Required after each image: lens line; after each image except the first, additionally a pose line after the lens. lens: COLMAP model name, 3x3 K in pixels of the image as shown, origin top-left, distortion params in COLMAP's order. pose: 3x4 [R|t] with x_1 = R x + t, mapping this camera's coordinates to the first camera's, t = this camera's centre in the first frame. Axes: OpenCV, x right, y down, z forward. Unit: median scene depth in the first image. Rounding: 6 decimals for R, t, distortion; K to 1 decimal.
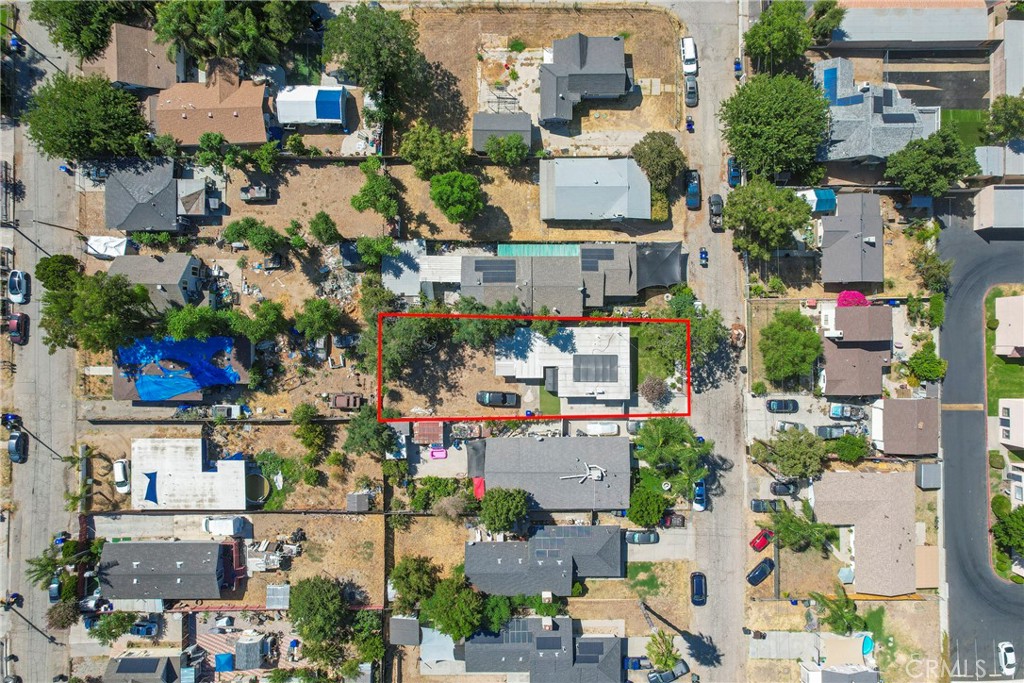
lens RADIAL K [[649.5, 0, 512.0], [0, 649.5, 341.5], [0, 0, 1]] dist [-0.059292, 0.057099]
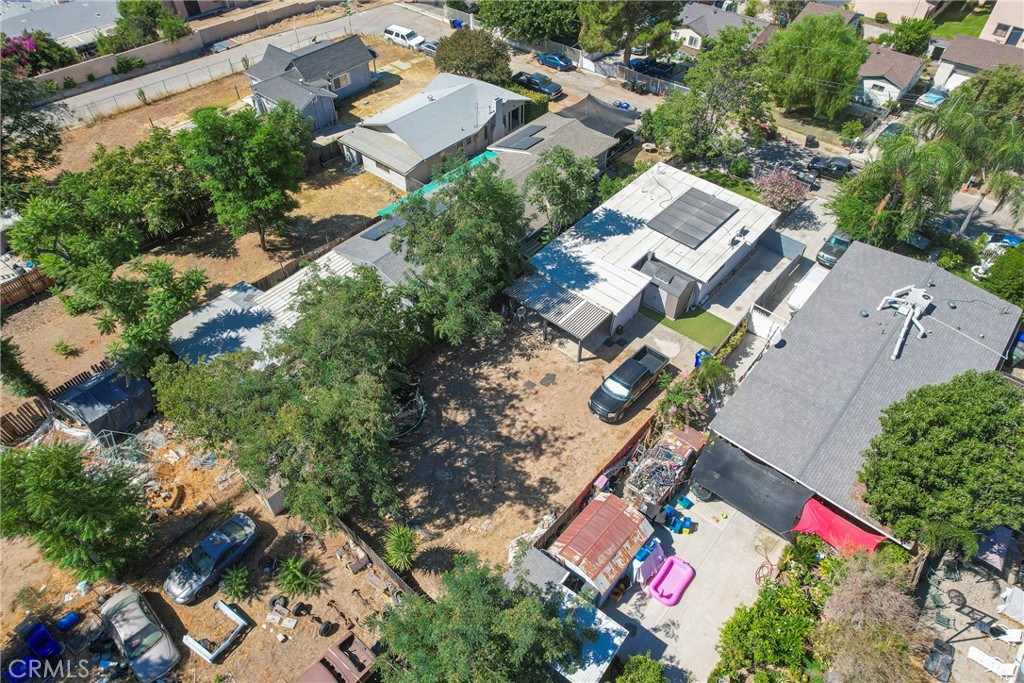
lens RADIAL K [[649.5, 0, 512.0], [0, 649.5, 341.5], [0, 0, 1]] dist [-0.059292, 0.057099]
pose [[0.658136, -0.542698, 0.521858, -0.264628], [0.752793, 0.485940, -0.444033, 0.196807], [-0.012616, 0.685085, 0.728354, 0.693655]]
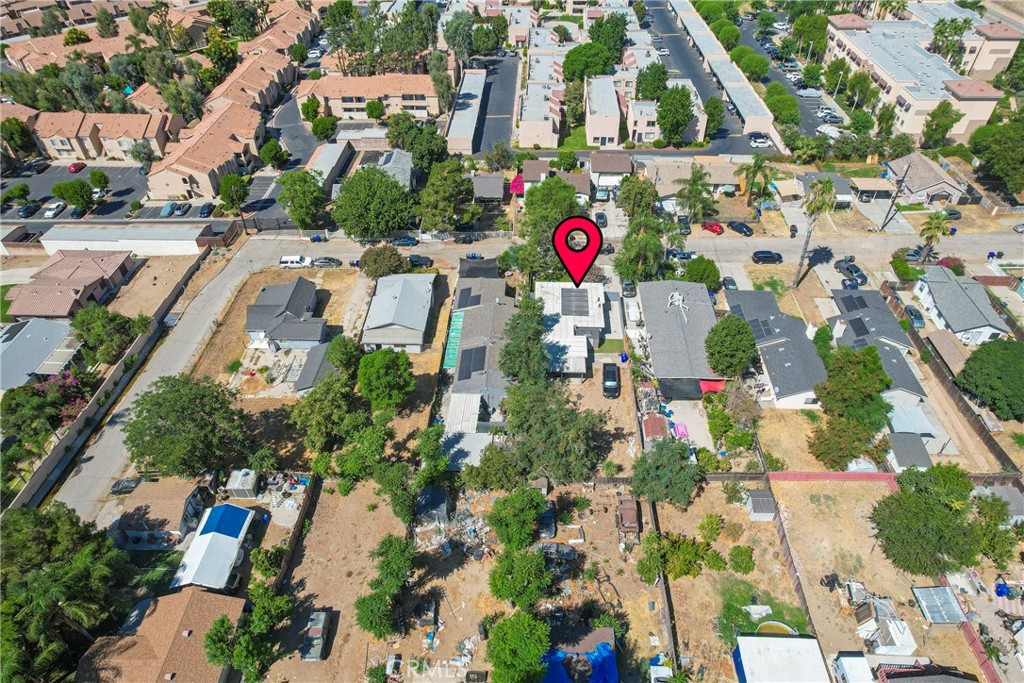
lens RADIAL K [[649.5, 0, 512.0], [0, 649.5, 341.5], [0, 0, 1]] dist [-0.059292, 0.057099]
pose [[0.044418, -0.664688, 0.745799, -0.672648], [0.999013, 0.028918, -0.033726, -0.021386], [0.000850, 0.746561, 0.665316, 0.353058]]
